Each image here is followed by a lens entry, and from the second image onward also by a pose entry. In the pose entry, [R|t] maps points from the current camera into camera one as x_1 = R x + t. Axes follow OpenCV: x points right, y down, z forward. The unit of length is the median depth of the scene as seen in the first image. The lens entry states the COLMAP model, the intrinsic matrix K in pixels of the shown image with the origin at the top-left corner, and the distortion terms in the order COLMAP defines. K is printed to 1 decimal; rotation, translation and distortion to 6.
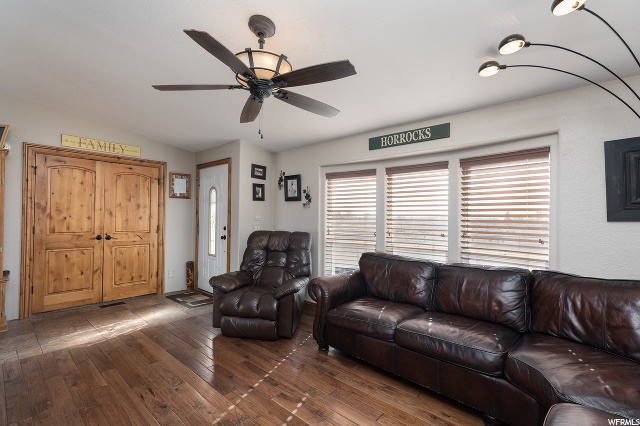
lens RADIAL K [[294.0, 0, 325.0], [0, 294.0, 212.3], [0, 0, 1]] dist [0.005327, 0.000729]
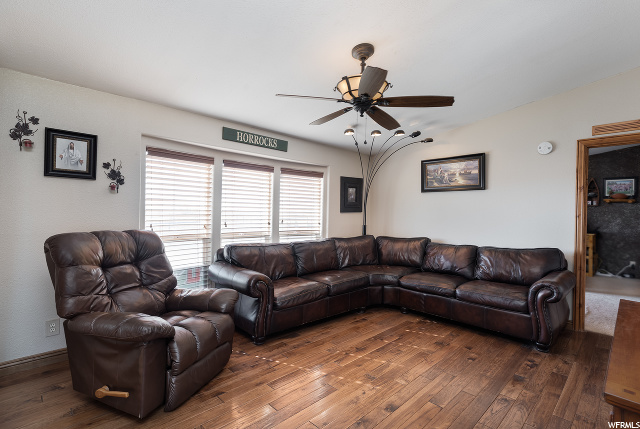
lens RADIAL K [[294.0, 0, 324.3], [0, 294.0, 215.2], [0, 0, 1]] dist [0.005327, 0.000729]
pose [[0.089180, -0.014732, 0.995907, -0.772362], [-0.032445, 0.999317, 0.017687, 0.009429], [-0.995487, -0.033889, 0.088641, 0.570623]]
